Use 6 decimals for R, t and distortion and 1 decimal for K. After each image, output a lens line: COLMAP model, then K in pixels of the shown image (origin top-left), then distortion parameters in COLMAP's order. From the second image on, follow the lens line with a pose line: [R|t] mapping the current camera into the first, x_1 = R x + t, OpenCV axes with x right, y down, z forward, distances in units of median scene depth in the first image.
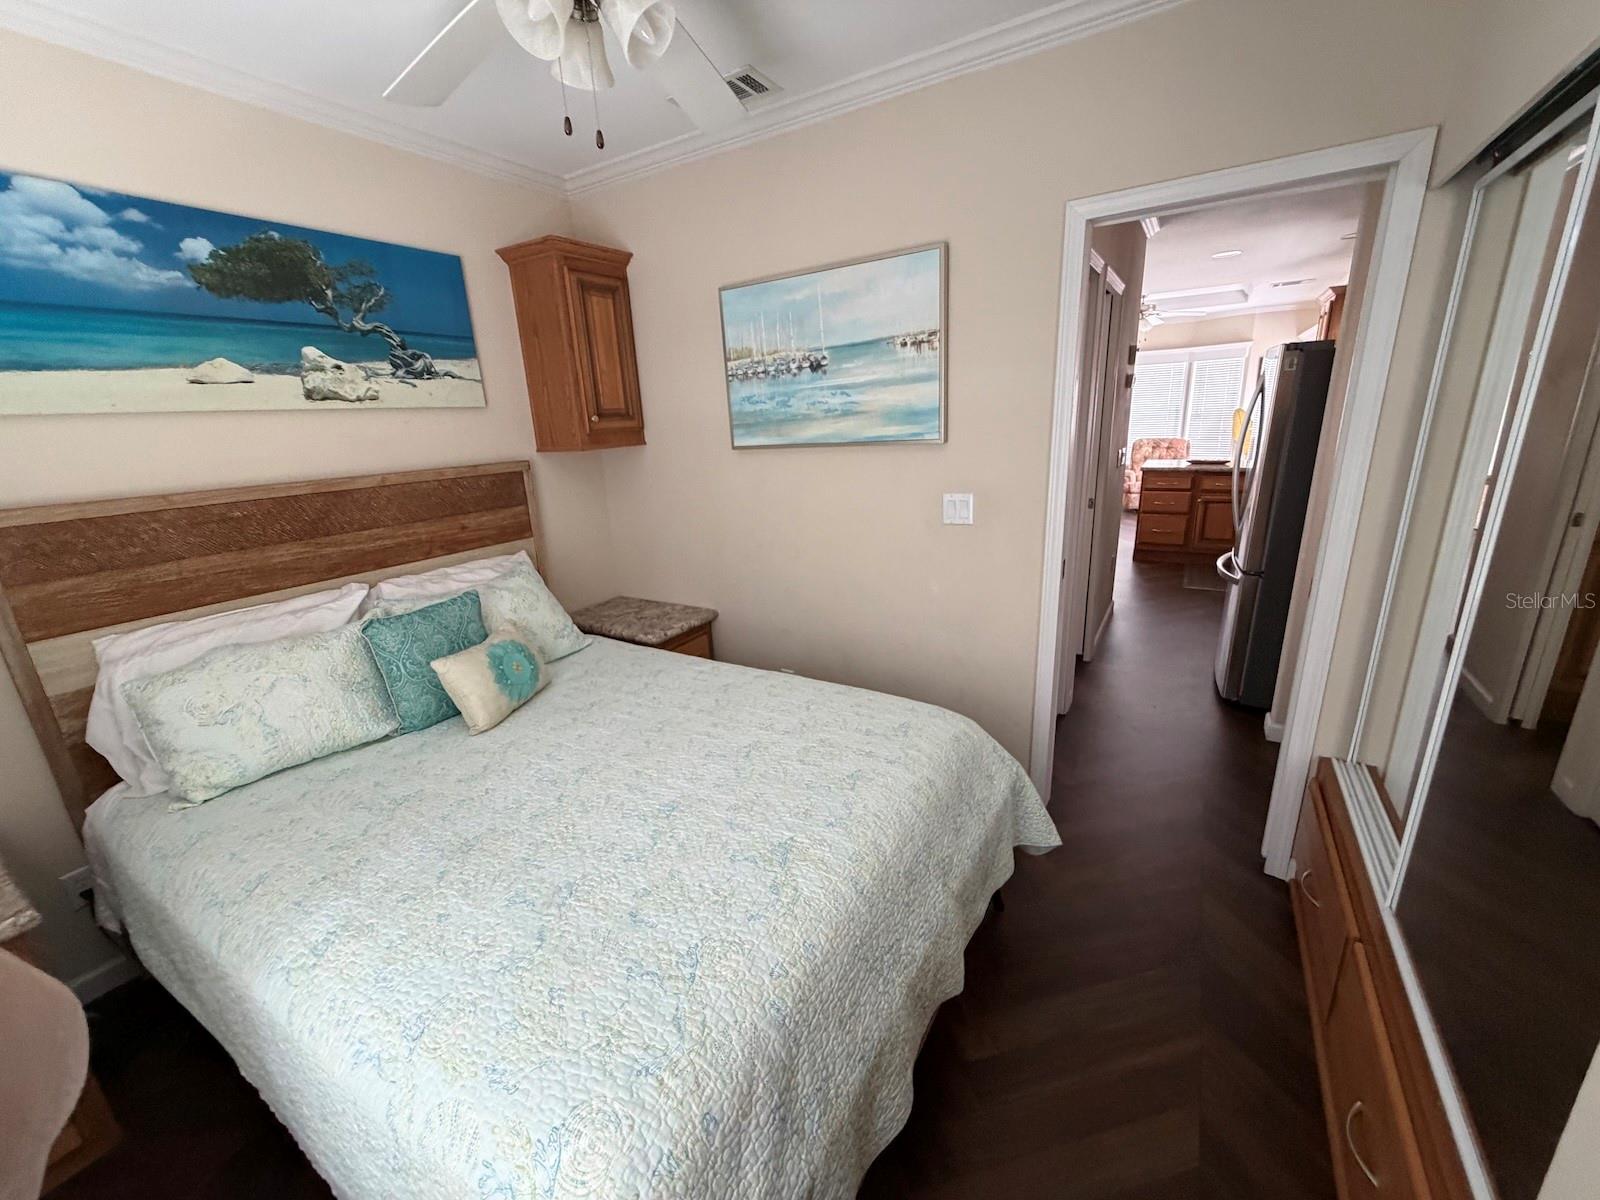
lens RADIAL K [[635.5, 0, 790.6], [0, 635.5, 603.7], [0, 0, 1]] dist [0.003227, -0.001753]
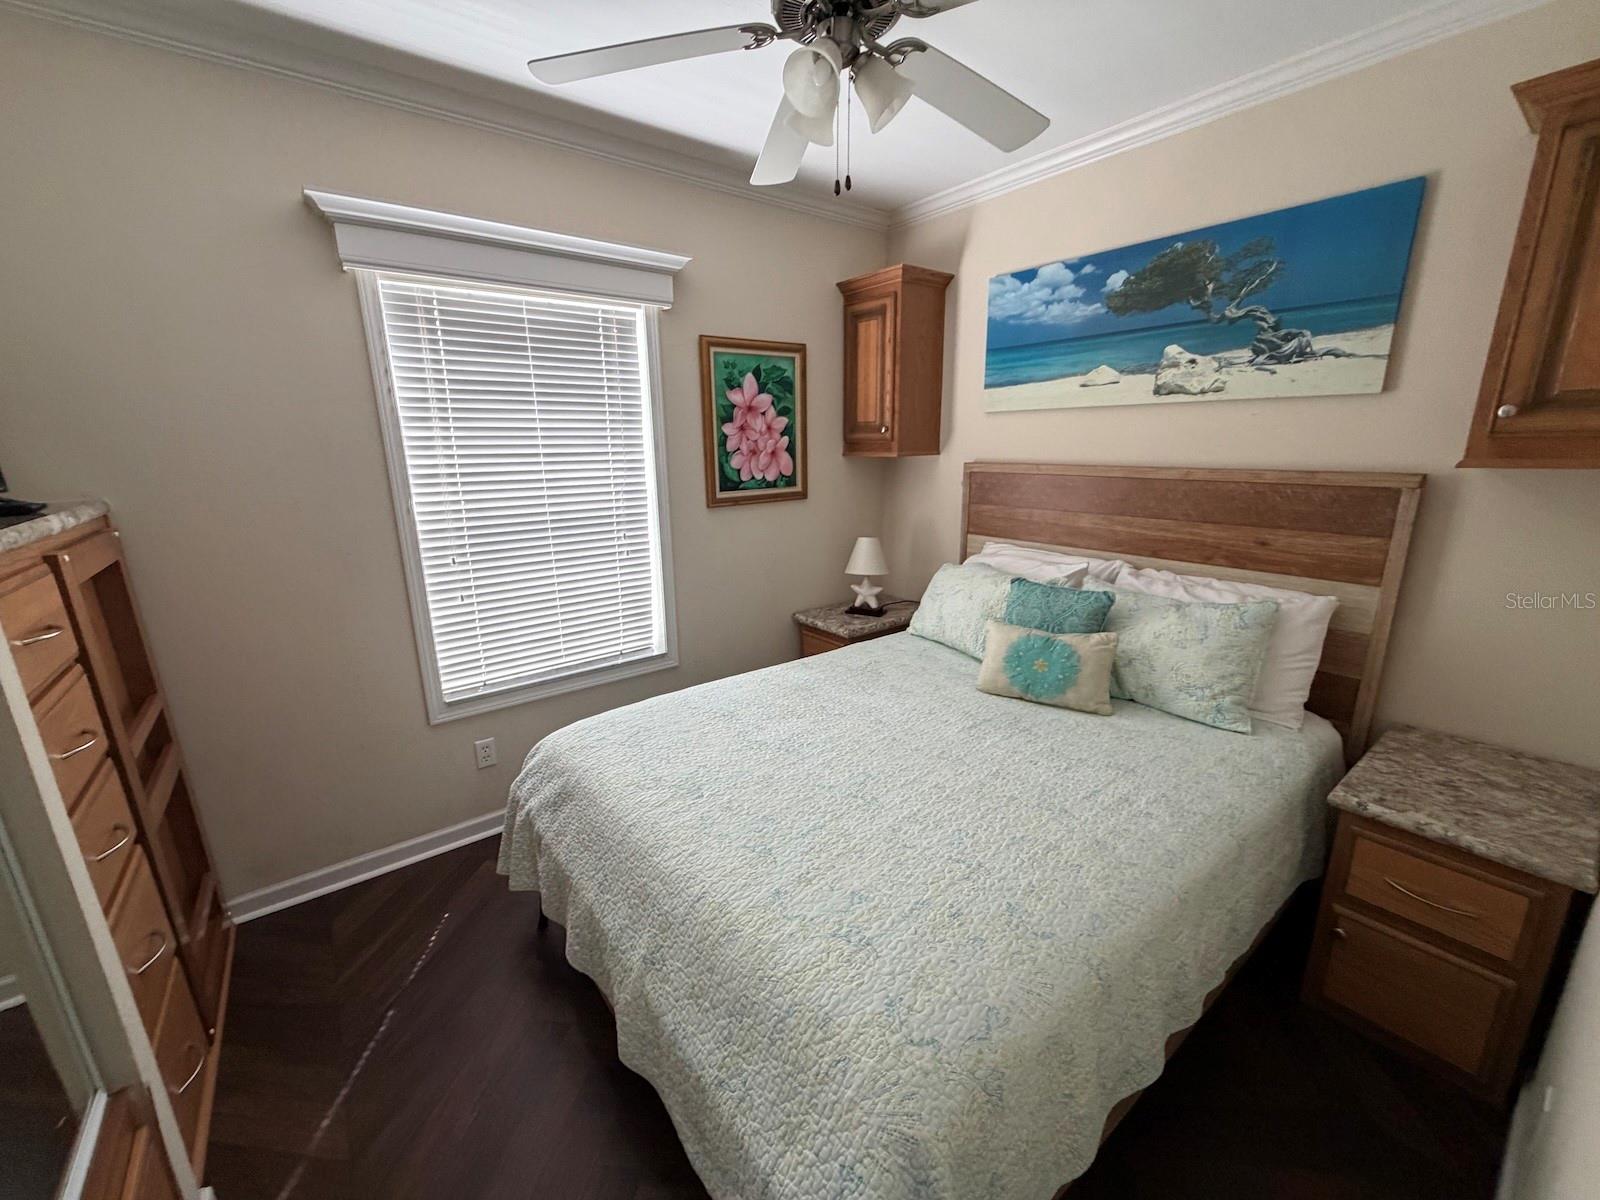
lens RADIAL K [[635.5, 0, 802.5], [0, 635.5, 603.3], [0, 0, 1]] dist [0.003227, -0.001753]
pose [[-0.339836, 0.284810, -0.896323, 0.539019], [-0.239643, 0.895362, 0.375364, -0.258856], [0.909441, 0.342360, -0.236024, 0.810728]]
